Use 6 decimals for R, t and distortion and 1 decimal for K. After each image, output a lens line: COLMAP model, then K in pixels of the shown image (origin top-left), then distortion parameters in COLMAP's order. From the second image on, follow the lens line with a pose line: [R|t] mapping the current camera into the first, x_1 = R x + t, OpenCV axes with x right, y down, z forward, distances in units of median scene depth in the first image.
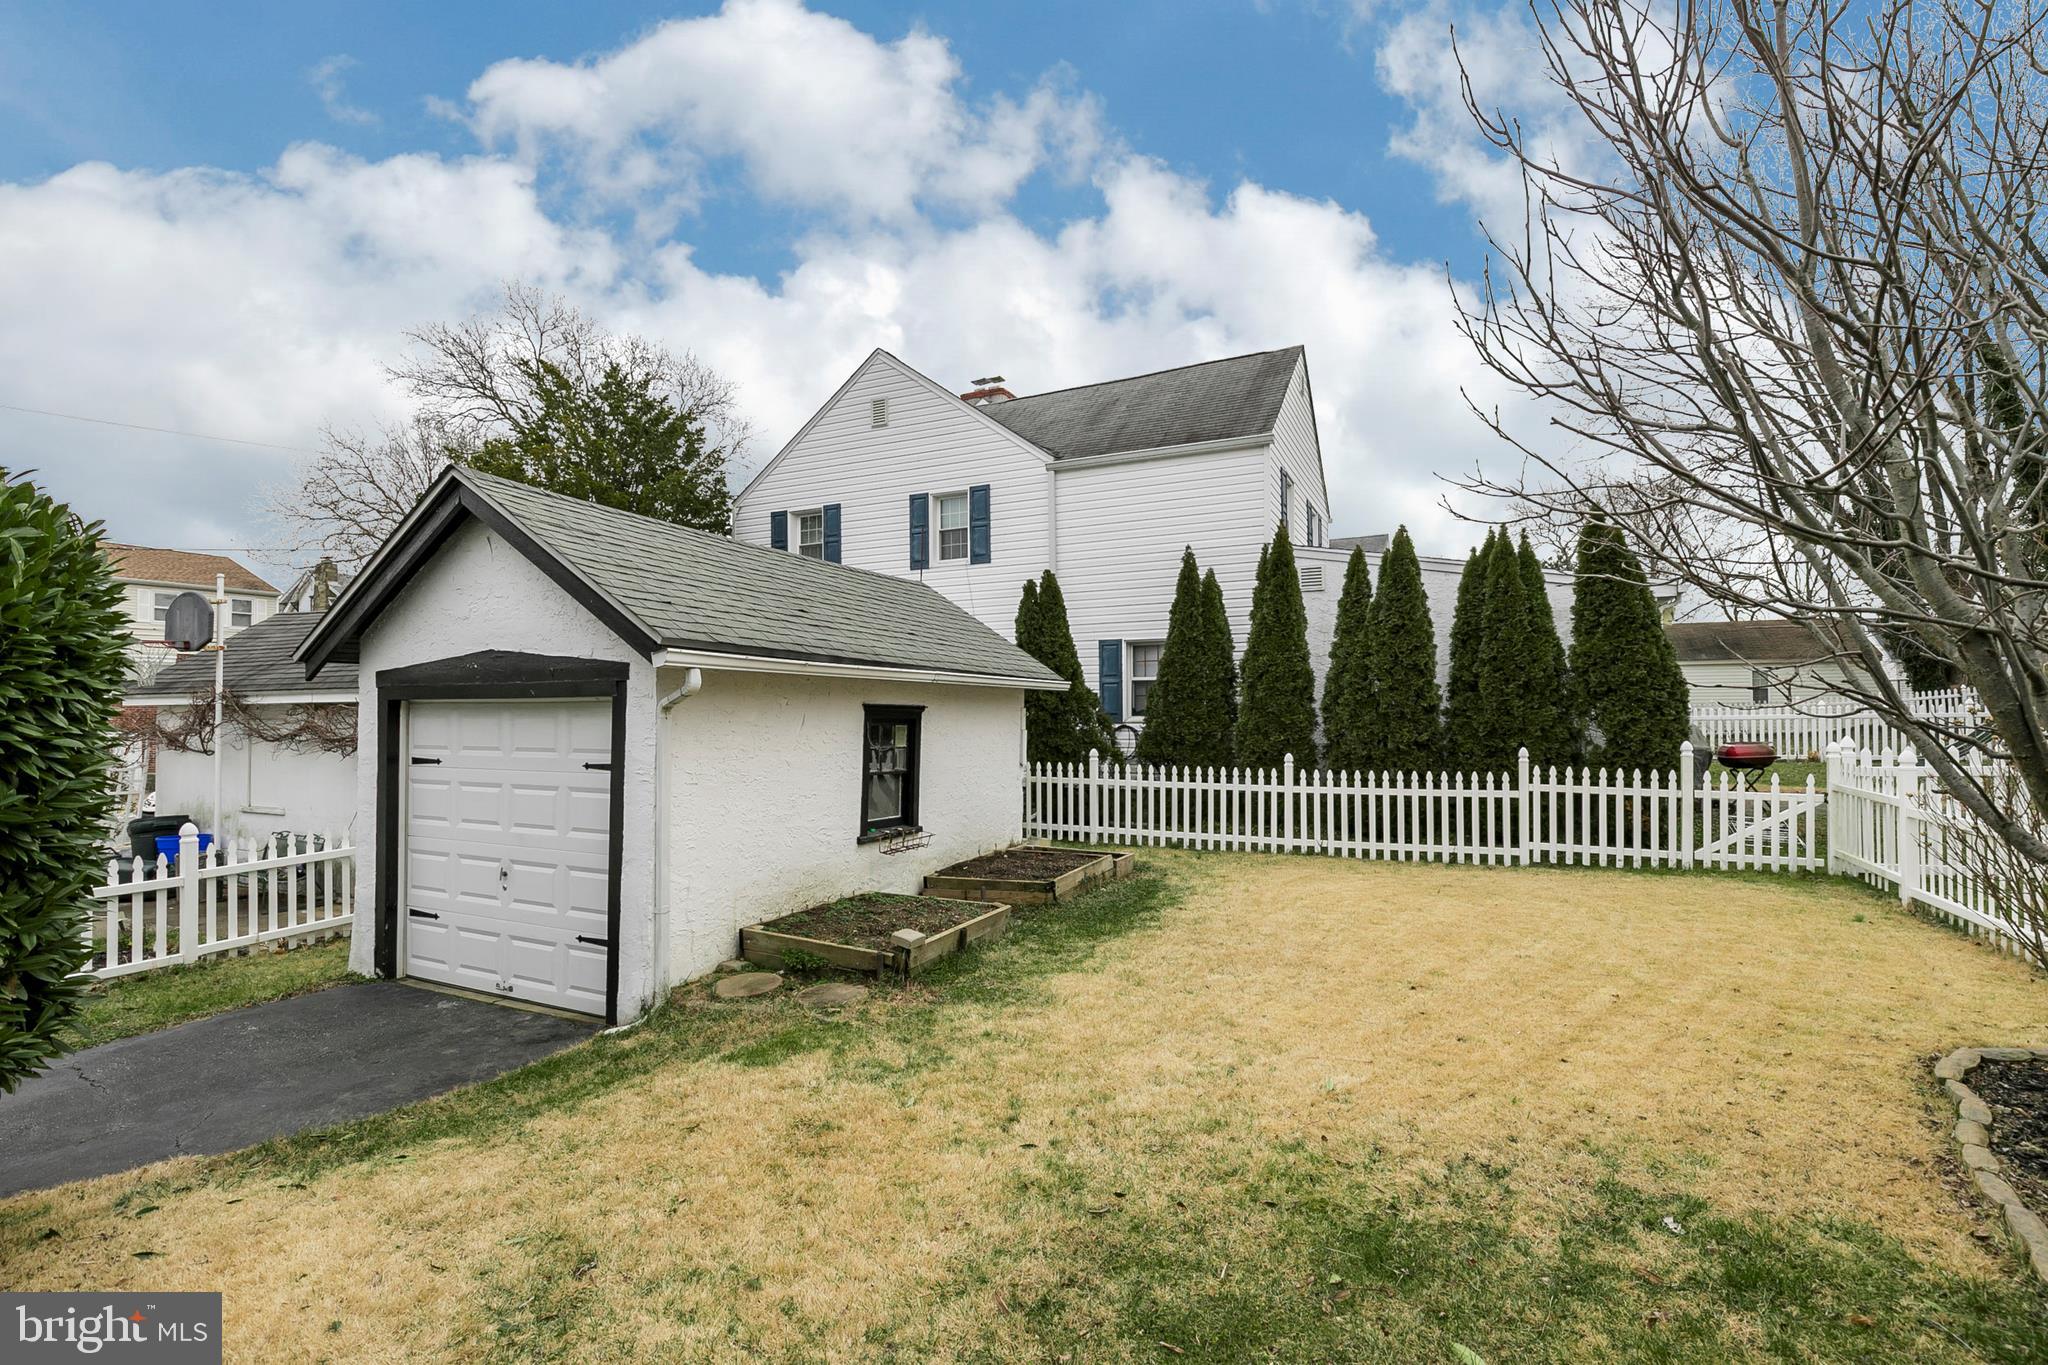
lens RADIAL K [[938.8, 0, 1025.0], [0, 938.8, 713.6], [0, 0, 1]] dist [0.001666, 0.000371]
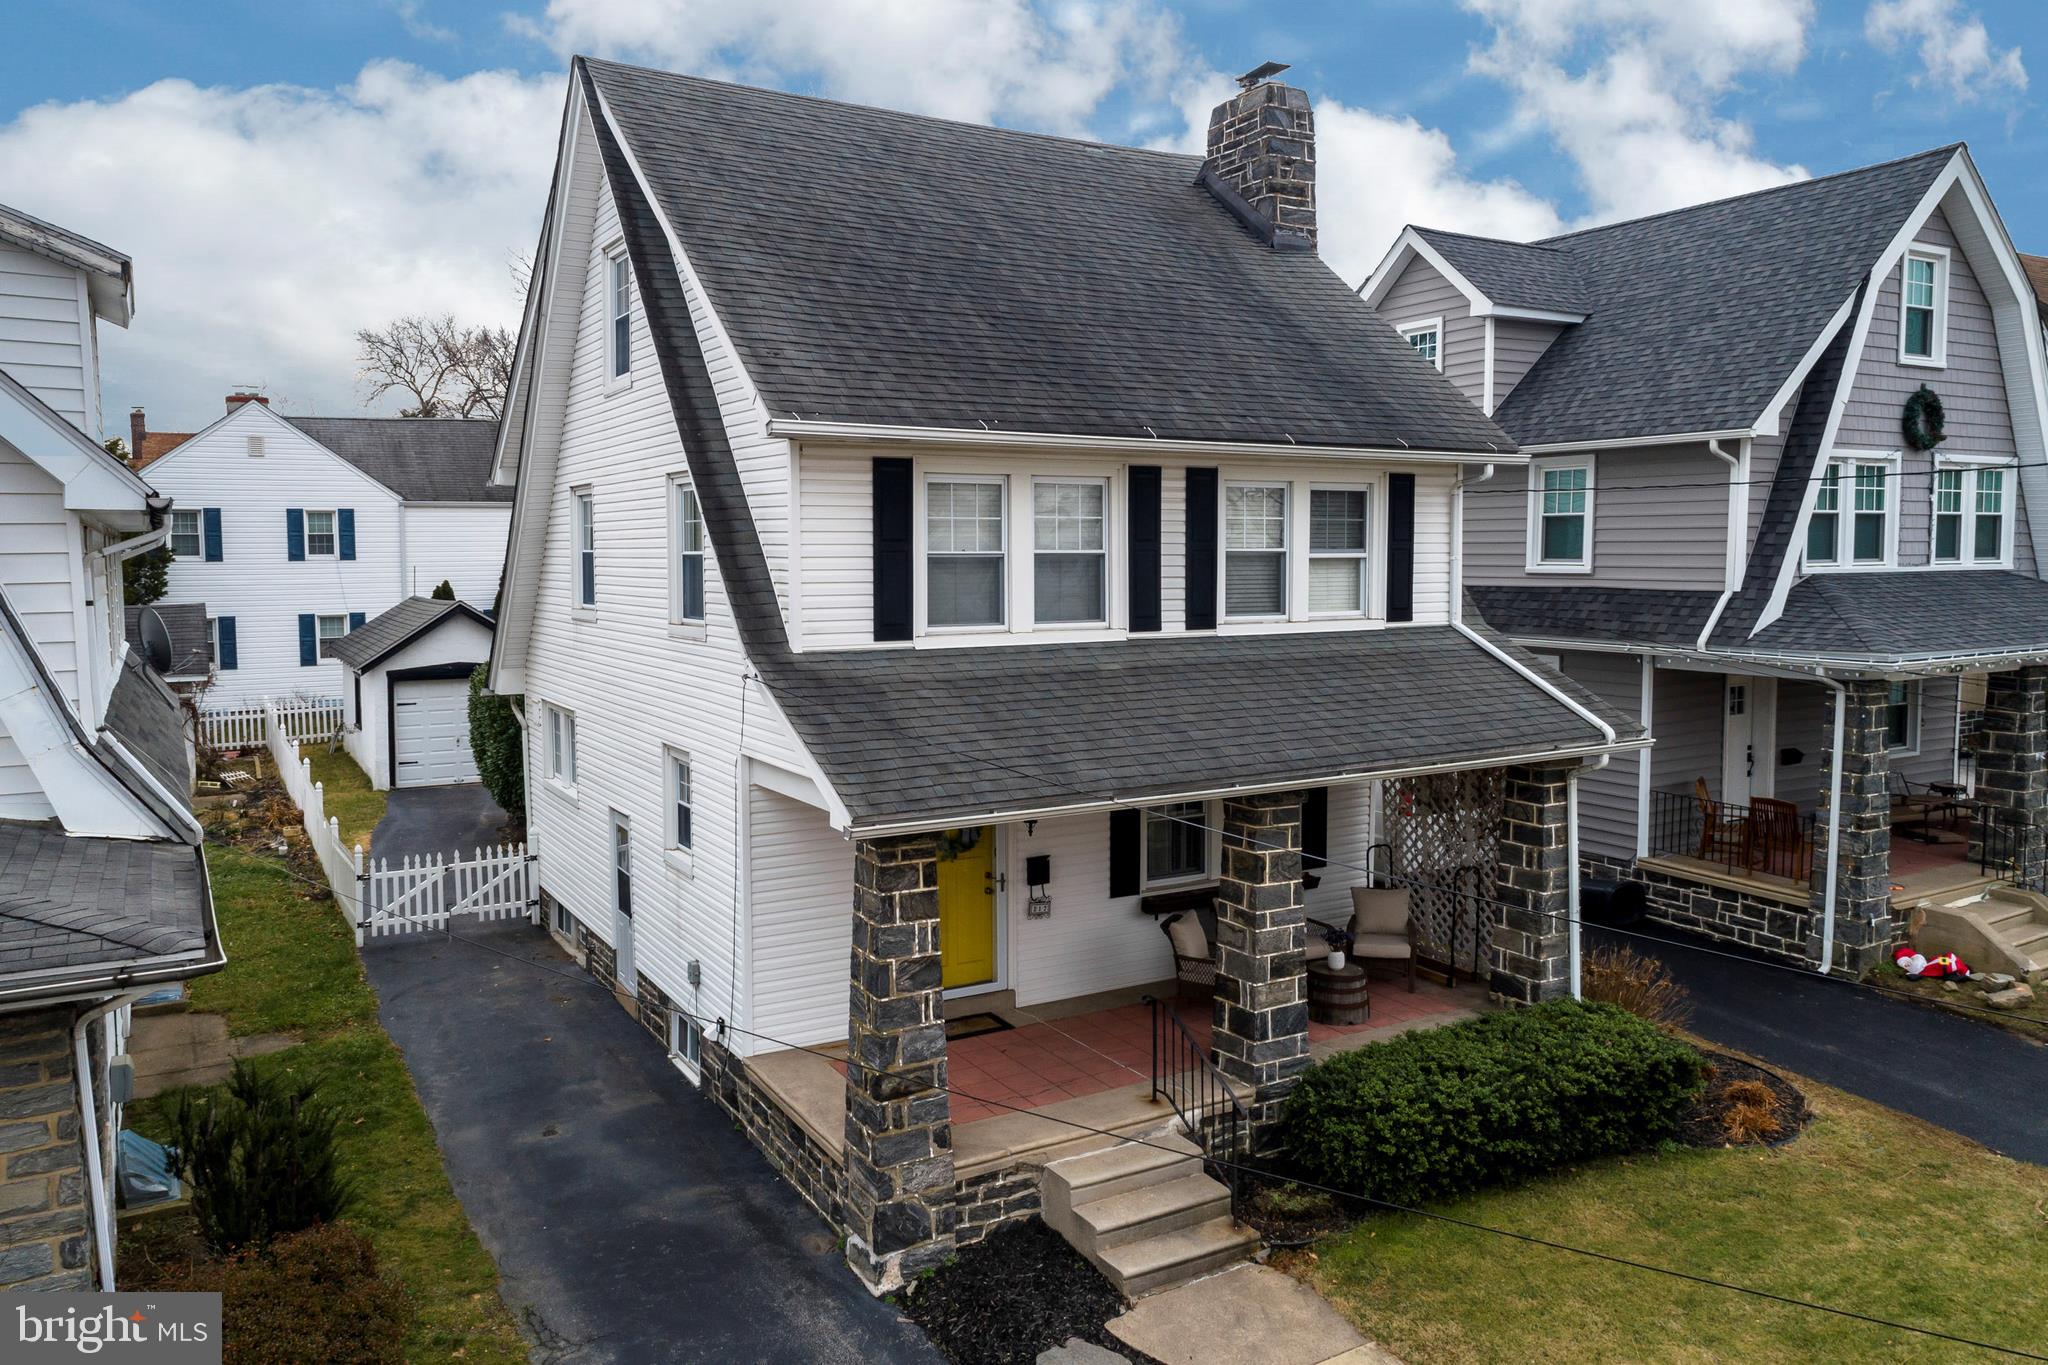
lens RADIAL K [[1407.0, 0, 999.0], [0, 1407.0, 678.3], [0, 0, 1]] dist [-0.003387, 0.004381]
pose [[0.571733, -0.066140, 0.817769, -2.069191], [0.002147, 0.996862, 0.079124, -0.229151], [-0.820437, -0.043482, 0.570082, -1.840245]]
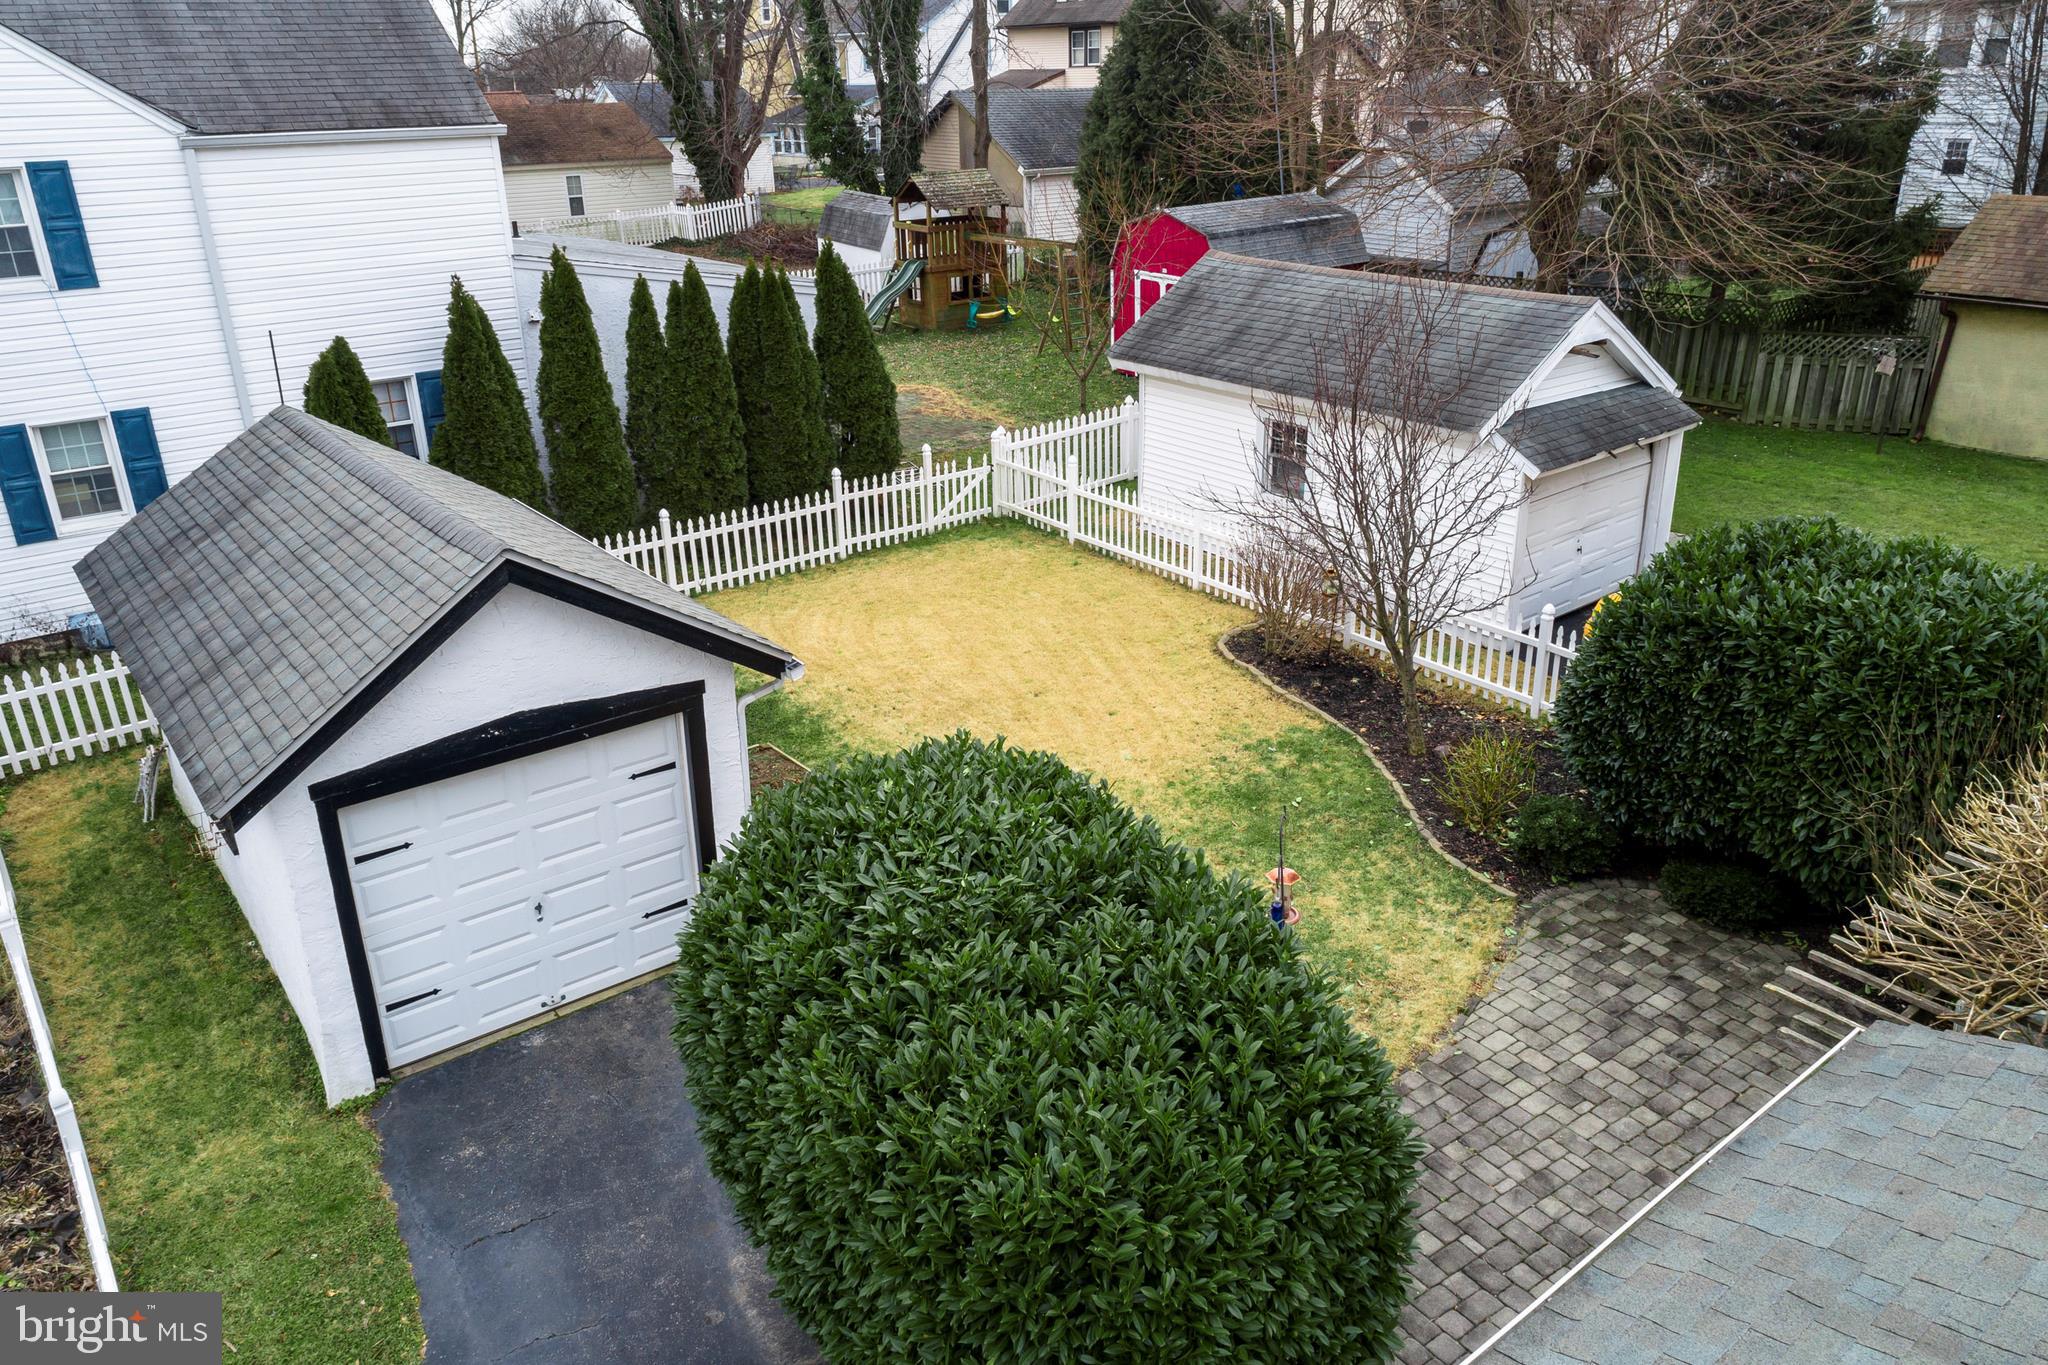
lens RADIAL K [[1415.1, 0, 1053.0], [0, 1415.1, 654.6], [0, 0, 1]] dist [0.000010, 0.000415]
pose [[0.440089, -0.337851, 0.831972, -1.012974], [0.008658, 0.928073, 0.372297, -0.442126], [-0.897912, -0.156640, 0.411360, -0.062770]]
